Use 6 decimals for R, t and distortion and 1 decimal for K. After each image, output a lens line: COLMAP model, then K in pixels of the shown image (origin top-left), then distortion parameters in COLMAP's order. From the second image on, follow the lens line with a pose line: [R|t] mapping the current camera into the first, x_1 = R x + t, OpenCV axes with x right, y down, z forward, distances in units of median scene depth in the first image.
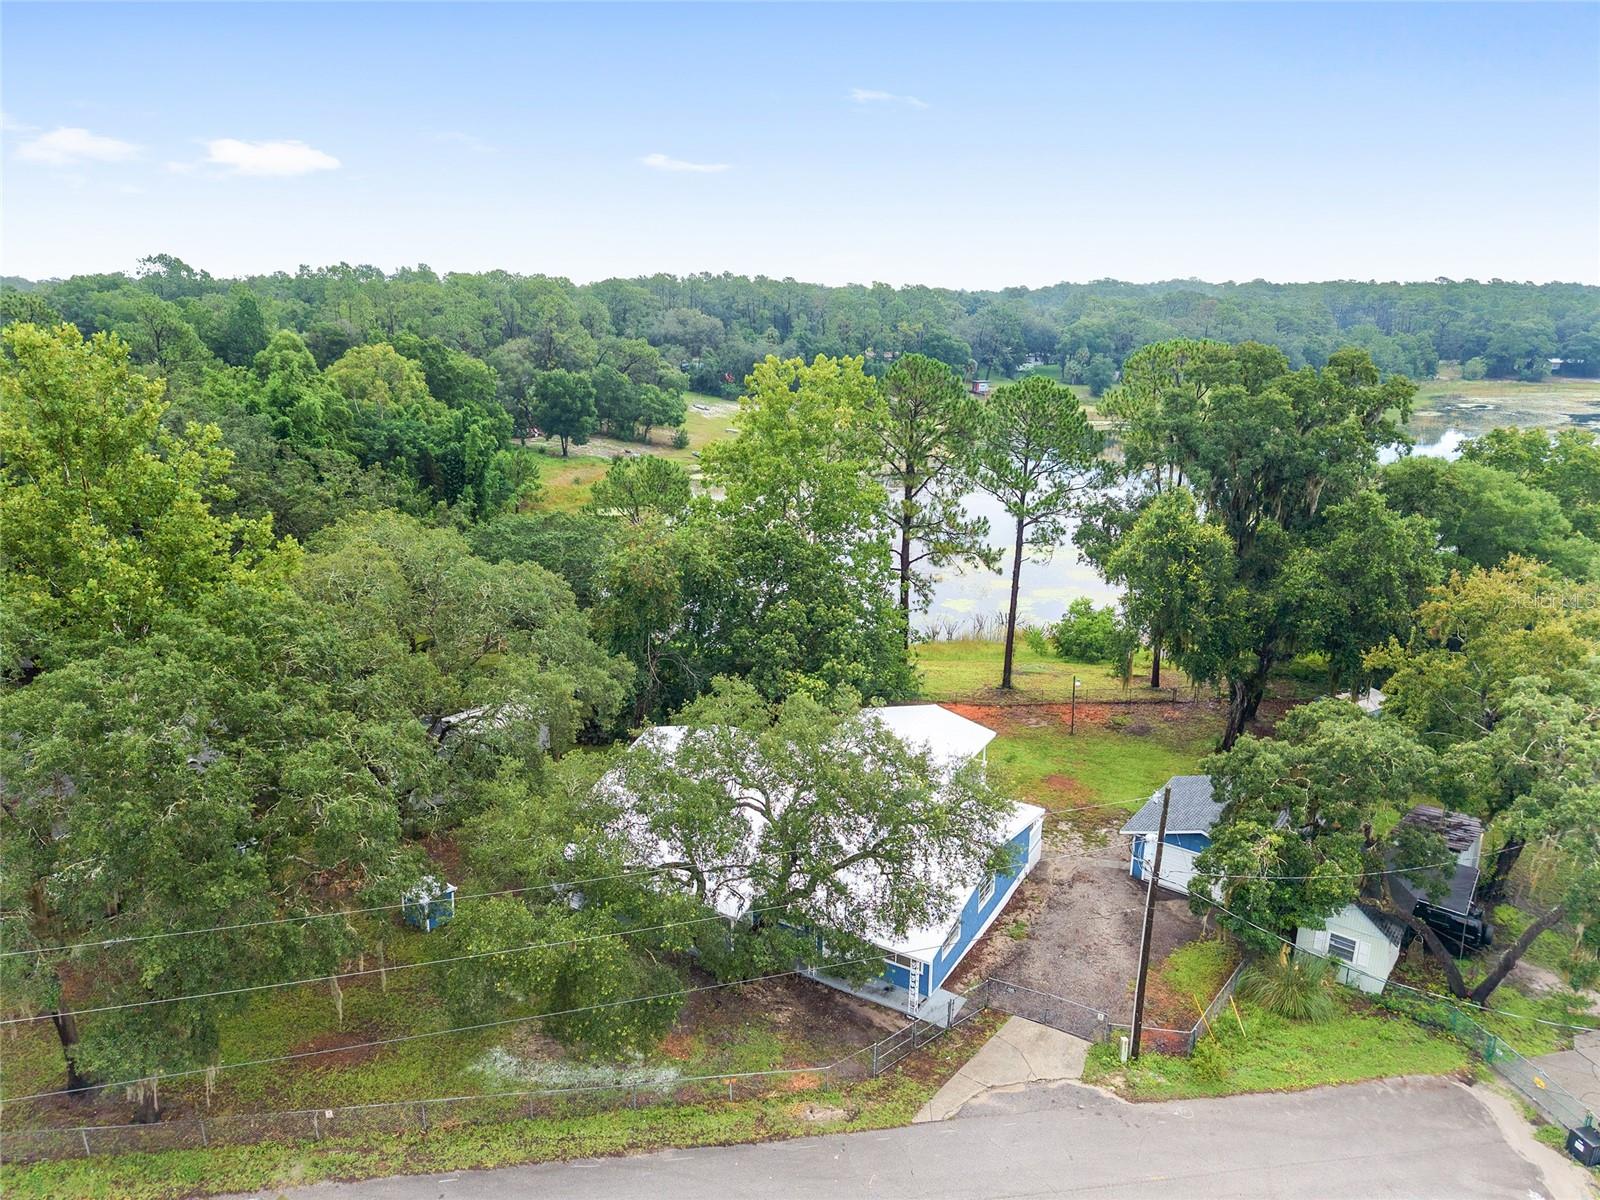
lens RADIAL K [[1074.9, 0, 789.4], [0, 1074.9, 613.4], [0, 0, 1]] dist [0.035571, -0.030130]
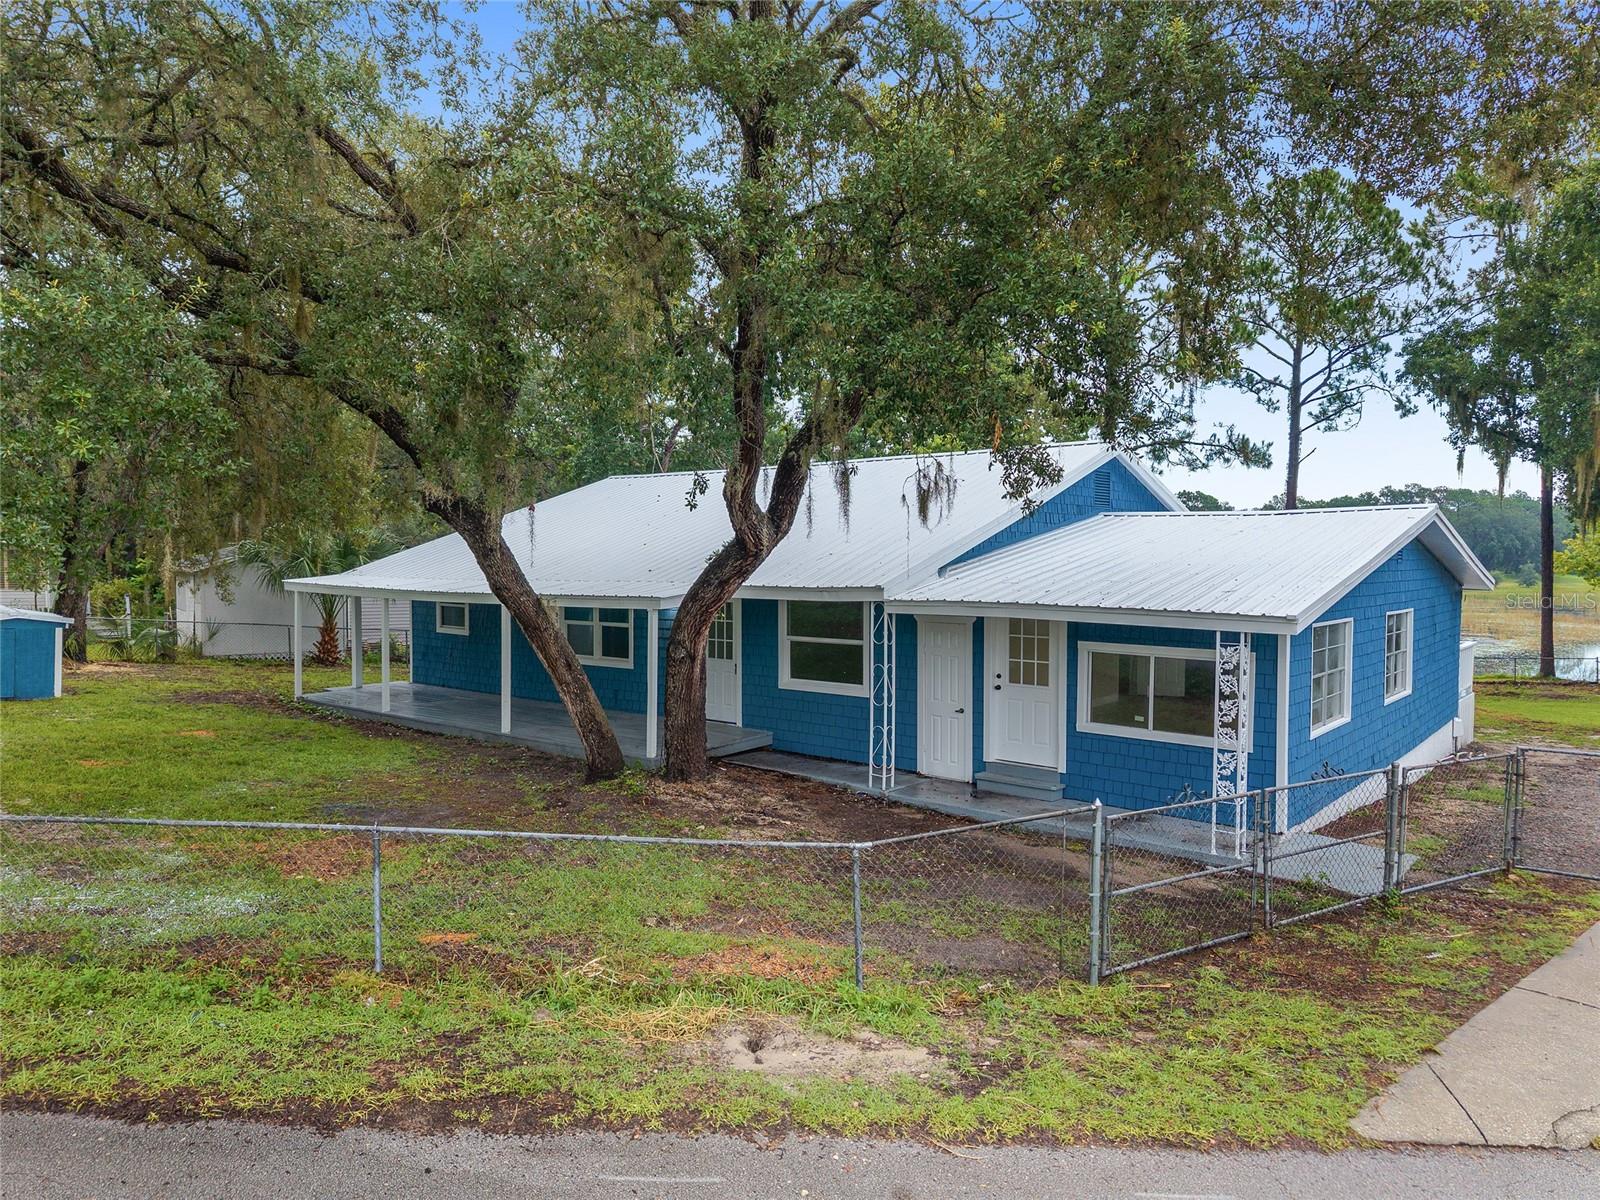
lens RADIAL K [[1074.9, 0, 790.3], [0, 1074.9, 606.4], [0, 0, 1]] dist [0.035571, -0.030130]
pose [[0.986700, 0.009854, -0.162252, 0.046002], [-0.048242, 0.970941, -0.234407, 0.356339], [0.155228, 0.239117, 0.958503, 0.666467]]
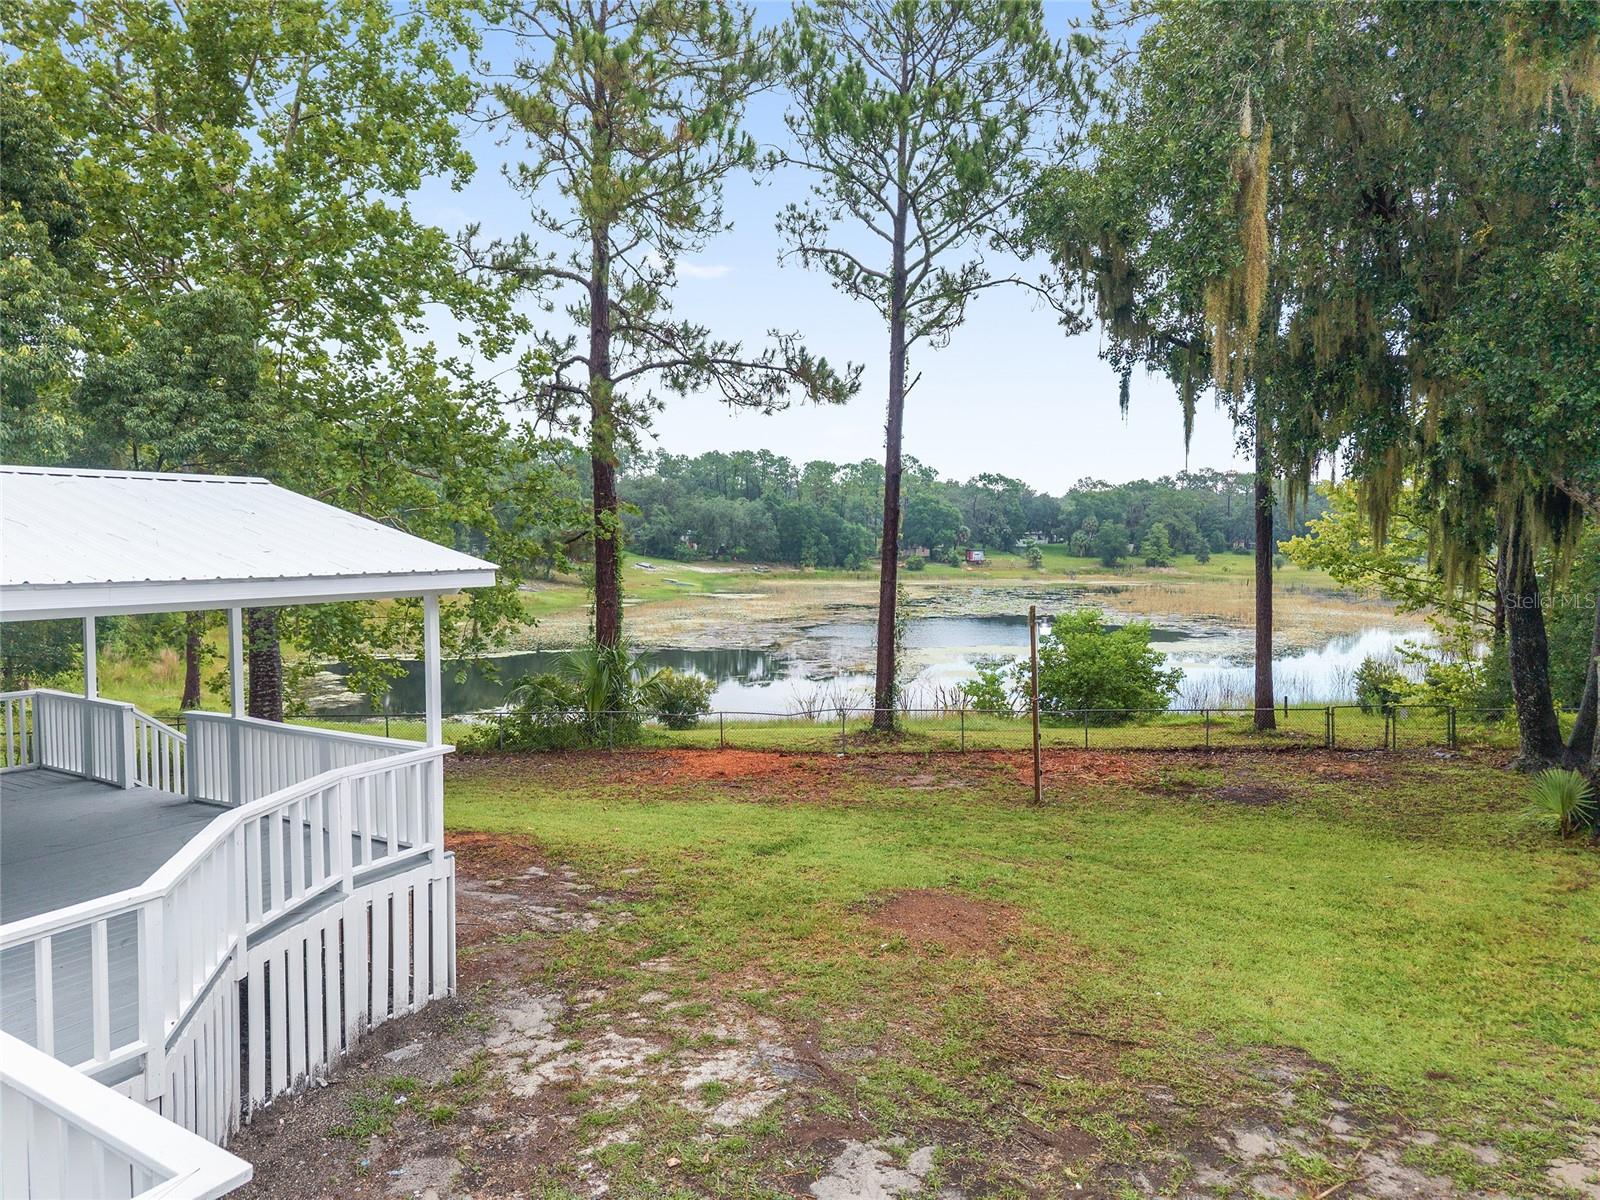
lens RADIAL K [[1074.9, 0, 772.4], [0, 1074.9, 615.6], [0, 0, 1]] dist [0.035571, -0.030130]
pose [[0.999400, 0.001073, -0.034627, 0.328296], [-0.008544, 0.976283, -0.216331, 0.212638], [0.033574, 0.216497, 0.975706, 1.137810]]
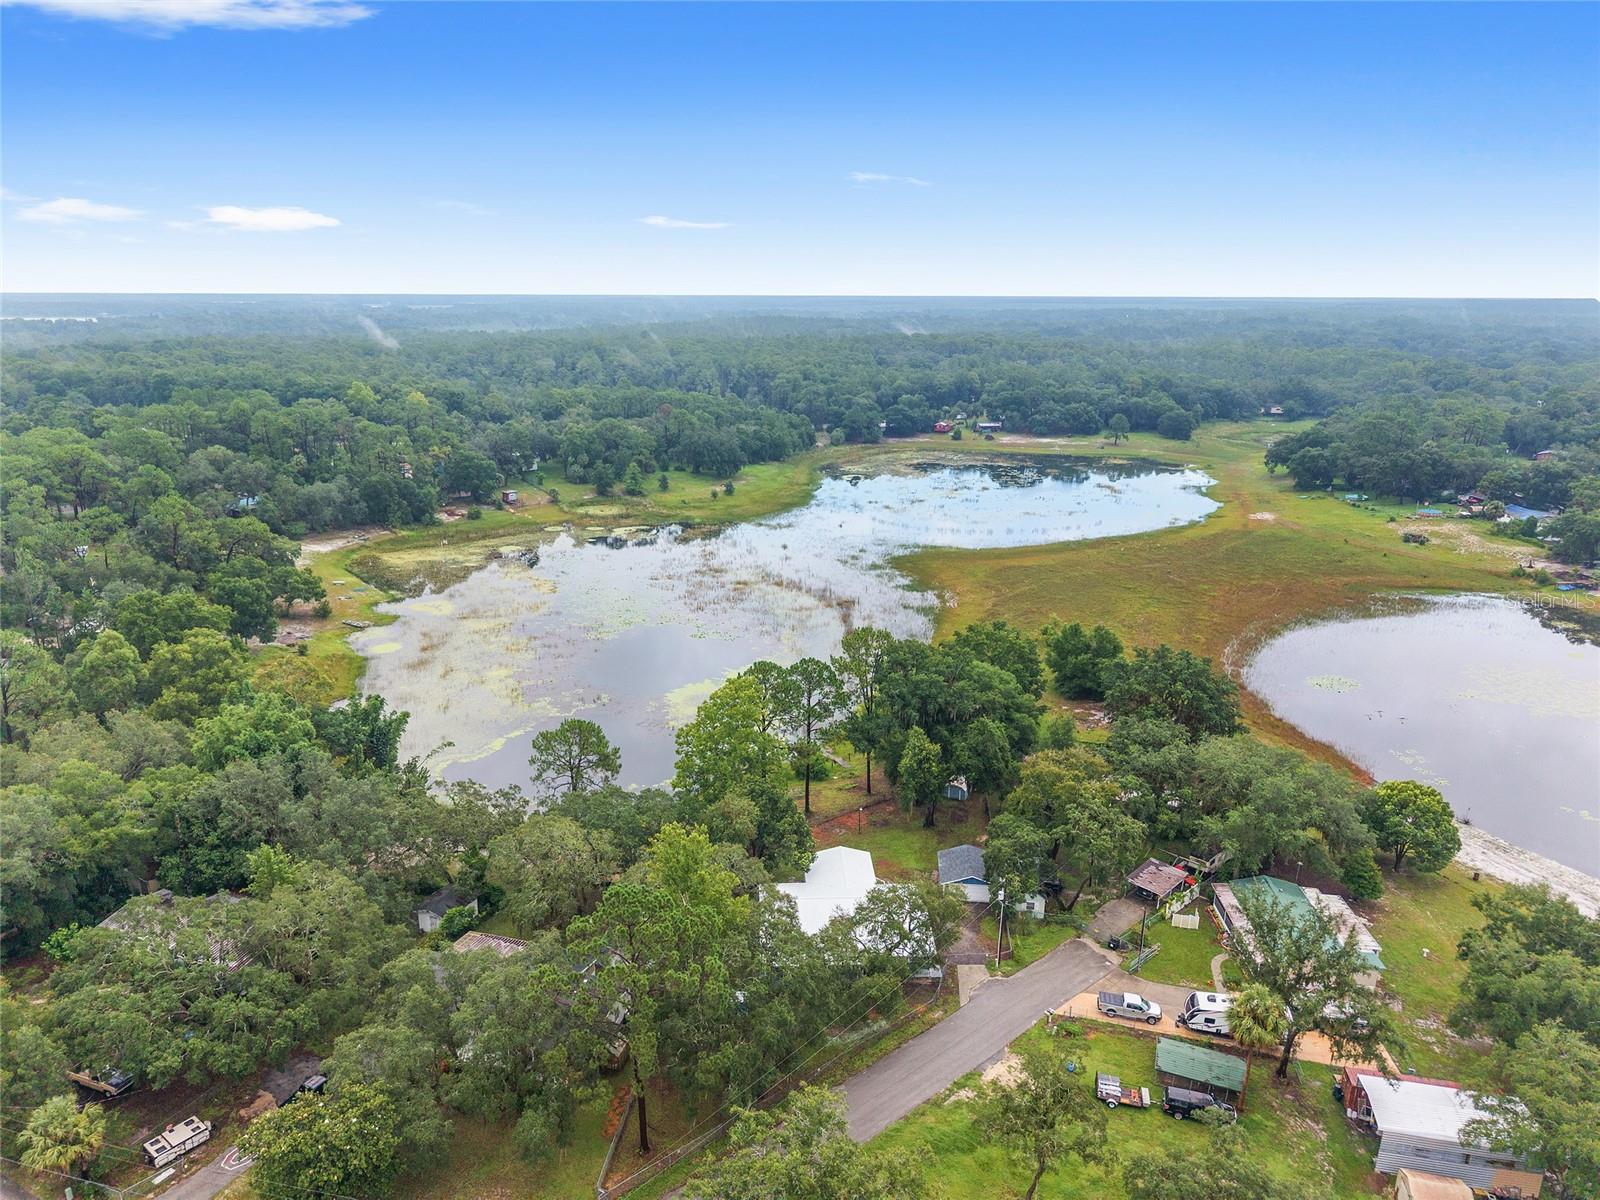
lens RADIAL K [[1074.9, 0, 791.6], [0, 1074.9, 588.1], [0, 0, 1]] dist [0.035571, -0.030130]
pose [[0.843496, -0.146260, 0.516839, -1.403330], [0.155368, 0.987517, 0.025892, -0.708148], [-0.514174, 0.058461, 0.855691, -1.196789]]
